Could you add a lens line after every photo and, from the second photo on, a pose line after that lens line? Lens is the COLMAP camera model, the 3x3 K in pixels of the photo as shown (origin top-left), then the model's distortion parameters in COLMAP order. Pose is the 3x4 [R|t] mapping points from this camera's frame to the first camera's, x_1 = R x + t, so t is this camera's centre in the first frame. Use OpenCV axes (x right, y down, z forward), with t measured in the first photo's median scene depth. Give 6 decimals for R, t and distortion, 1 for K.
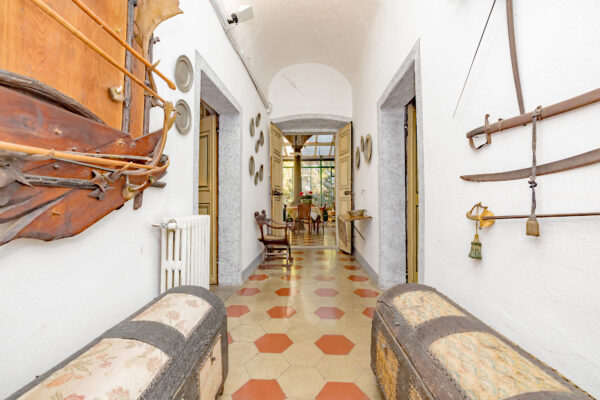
lens RADIAL K [[253.4, 0, 297.0], [0, 253.4, 196.0], [0, 0, 1]] dist [-0.001690, 0.000430]
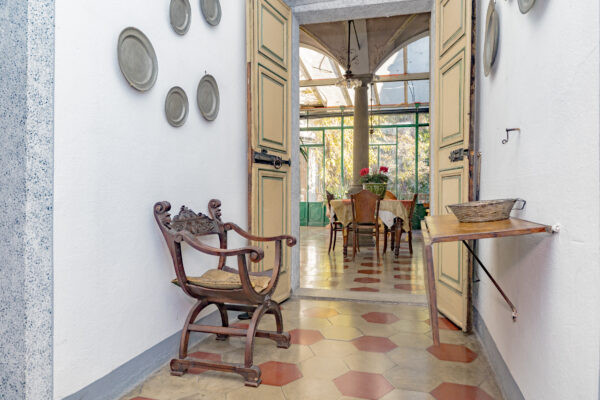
lens RADIAL K [[381.4, 0, 296.4], [0, 381.4, 196.7], [0, 0, 1]] dist [-0.026380, 0.000521]
pose [[0.970503, 0.011213, -0.240830, 0.102217], [-0.005070, 0.999646, 0.026110, 0.030995], [0.241037, -0.024119, 0.970216, 0.416026]]
